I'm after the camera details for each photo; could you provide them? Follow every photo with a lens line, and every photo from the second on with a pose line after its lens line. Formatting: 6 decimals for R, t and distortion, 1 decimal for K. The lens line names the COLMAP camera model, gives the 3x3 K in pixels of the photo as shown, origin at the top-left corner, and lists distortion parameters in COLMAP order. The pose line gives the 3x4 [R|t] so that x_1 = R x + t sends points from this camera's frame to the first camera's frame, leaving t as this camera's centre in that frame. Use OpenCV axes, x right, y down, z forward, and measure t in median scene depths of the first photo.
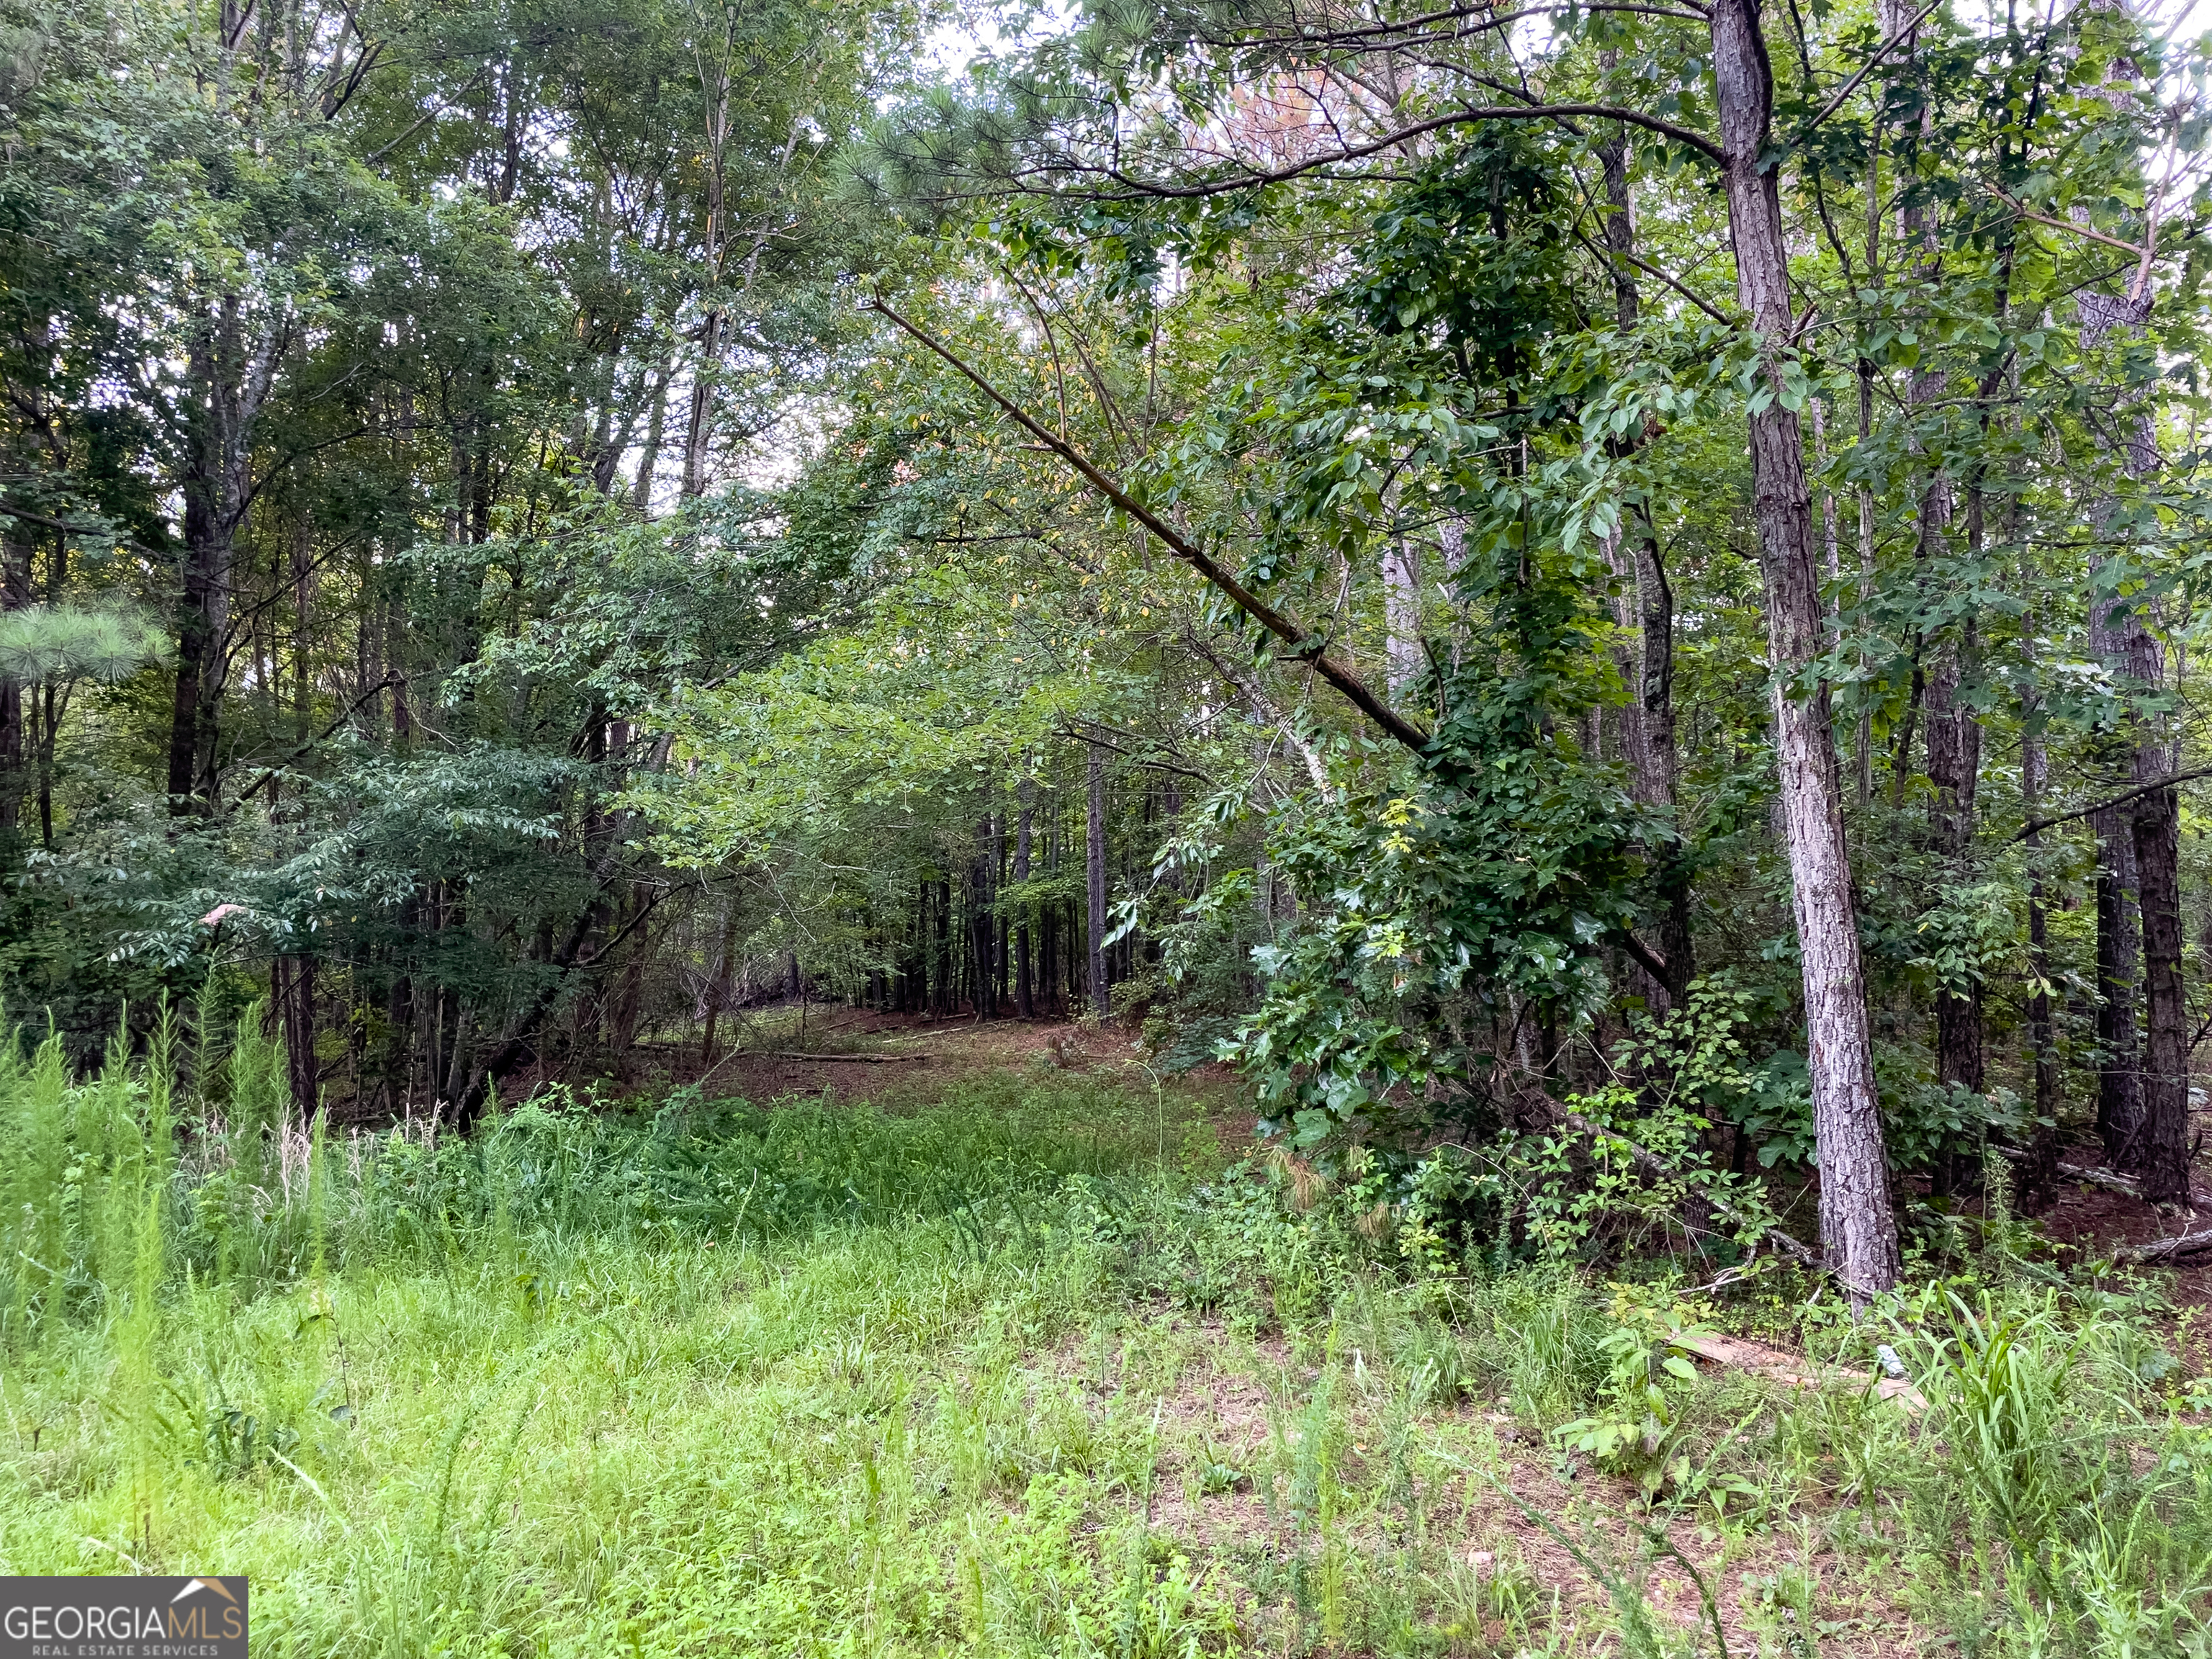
lens RADIAL K [[1672.9, 0, 1104.9], [0, 1672.9, 818.6], [0, 0, 1]] dist [0.046374, -0.008455]
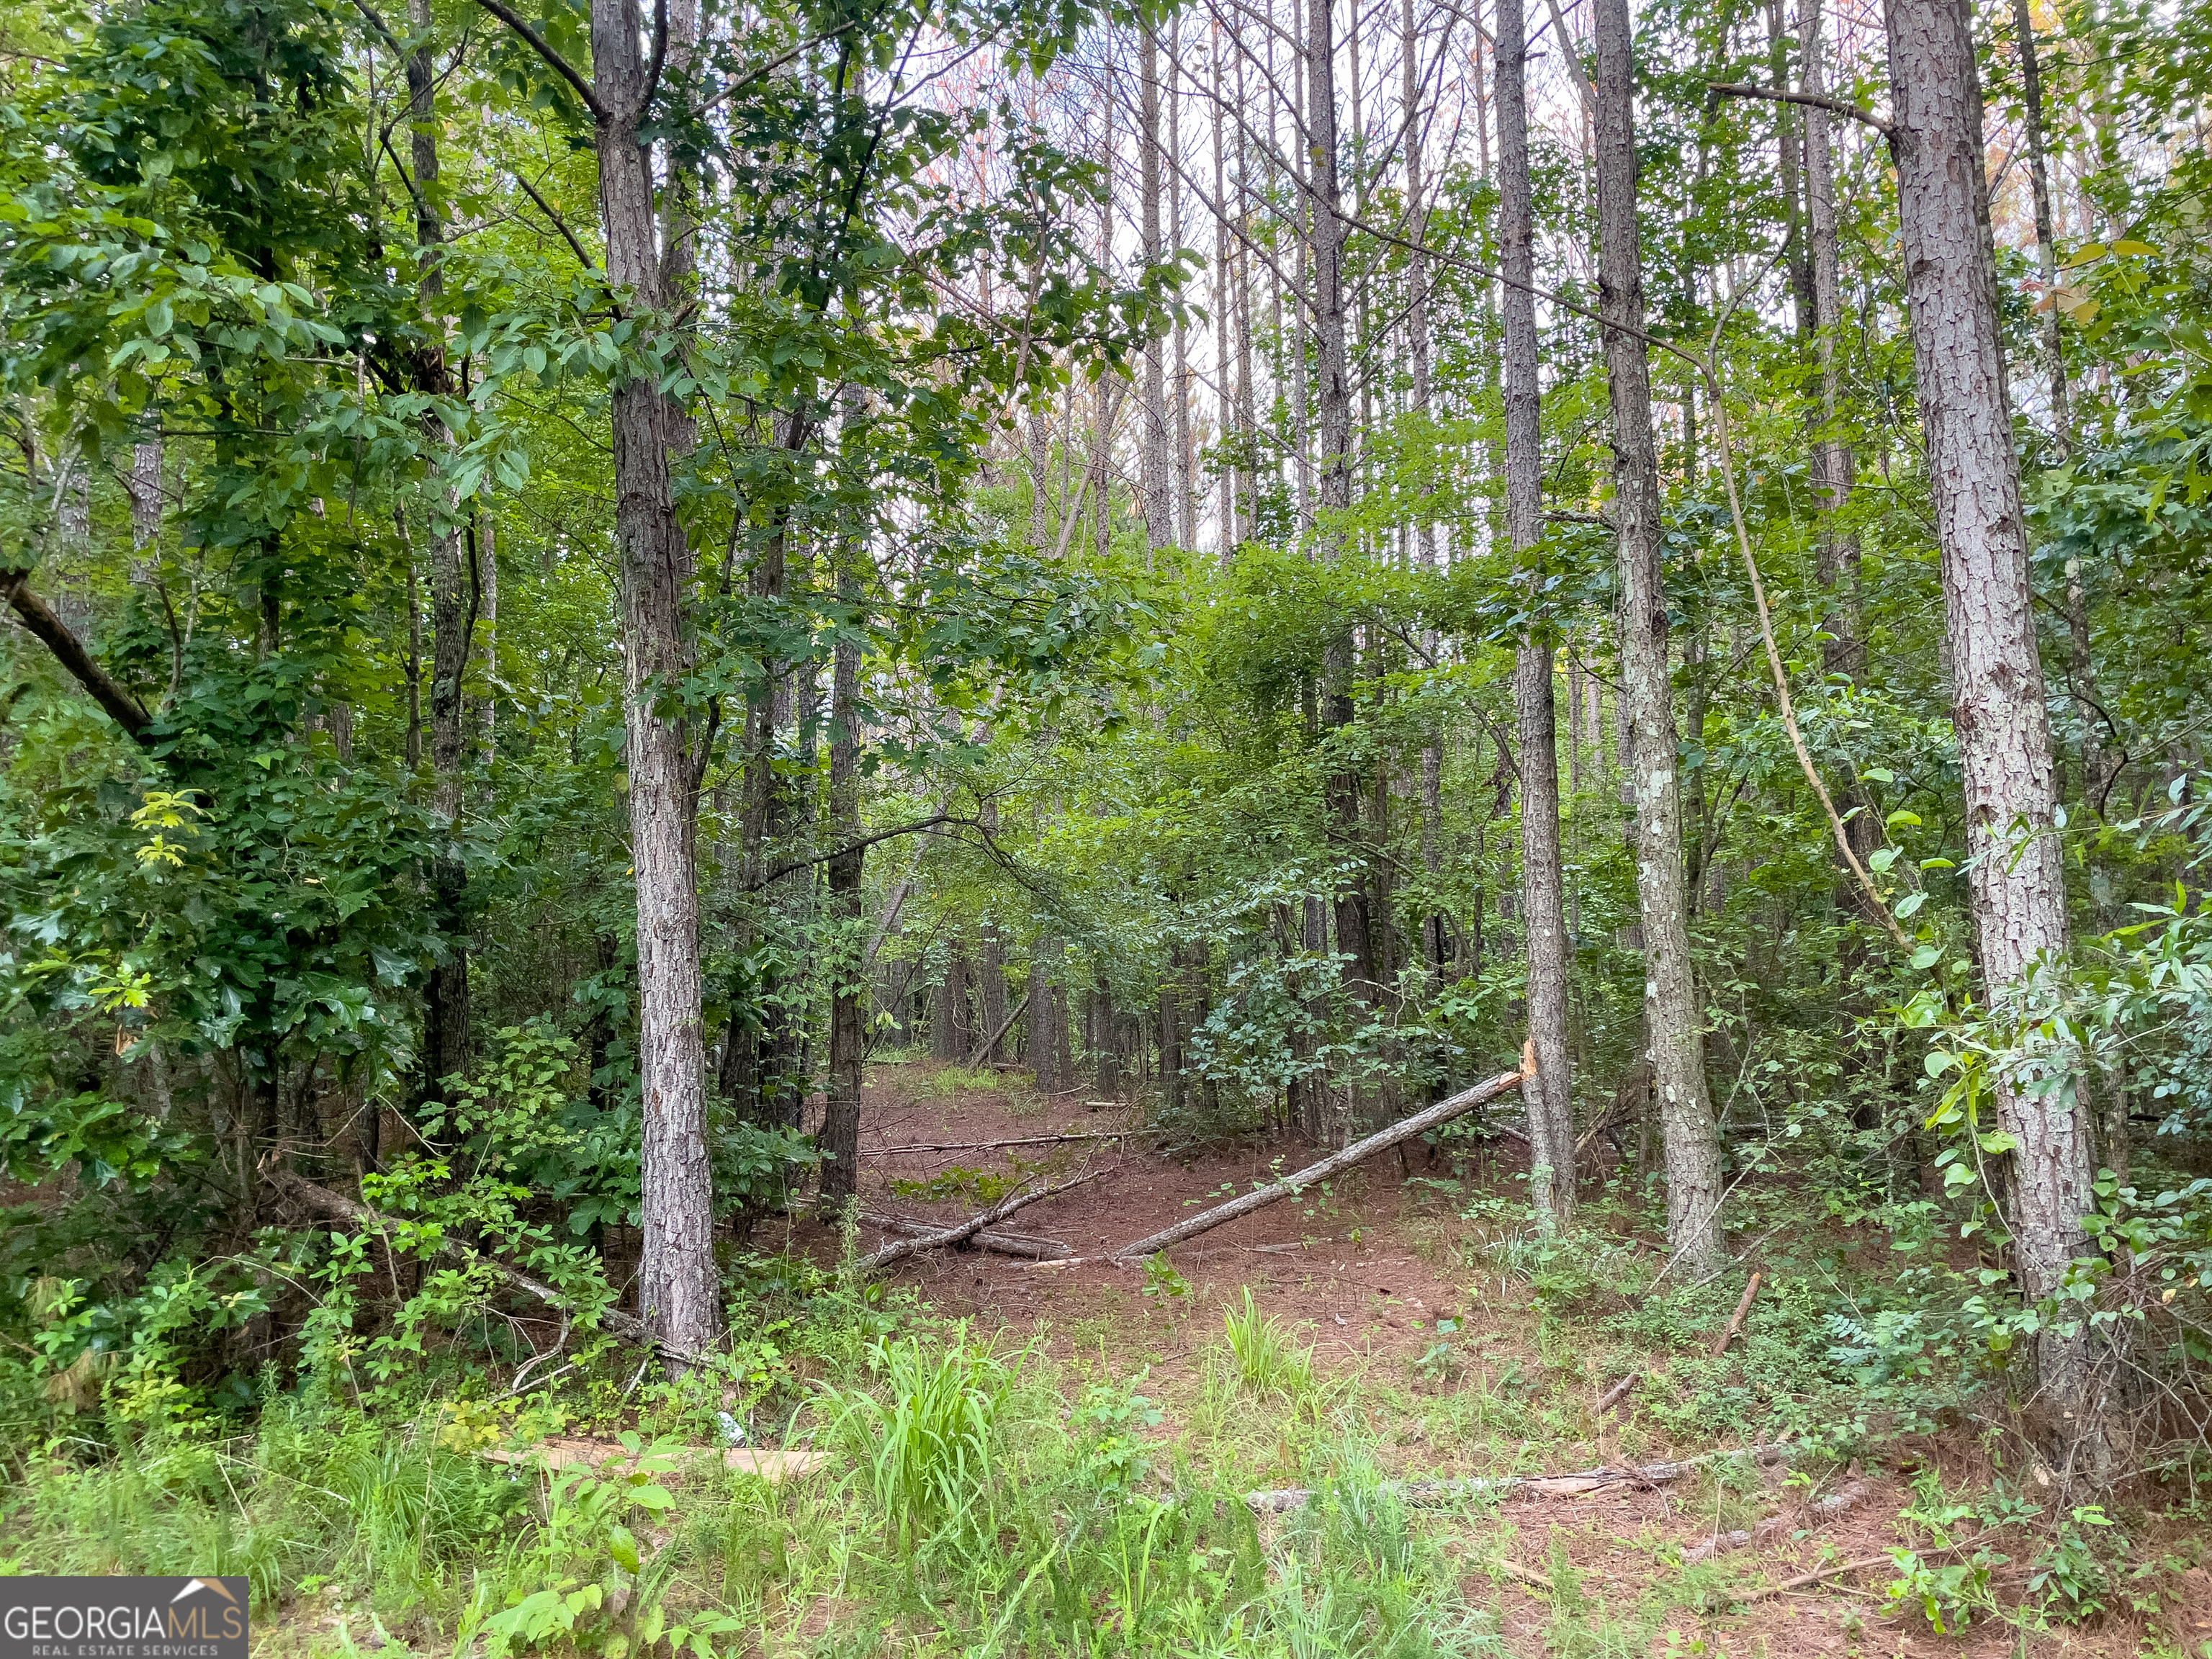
lens RADIAL K [[1672.9, 0, 1104.9], [0, 1672.9, 818.6], [0, 0, 1]] dist [0.046374, -0.008455]
pose [[0.670426, 0.066774, 0.738965, -0.096252], [-0.046449, 0.997766, -0.048019, 0.016408], [-0.740521, -0.002131, 0.672030, 0.193136]]
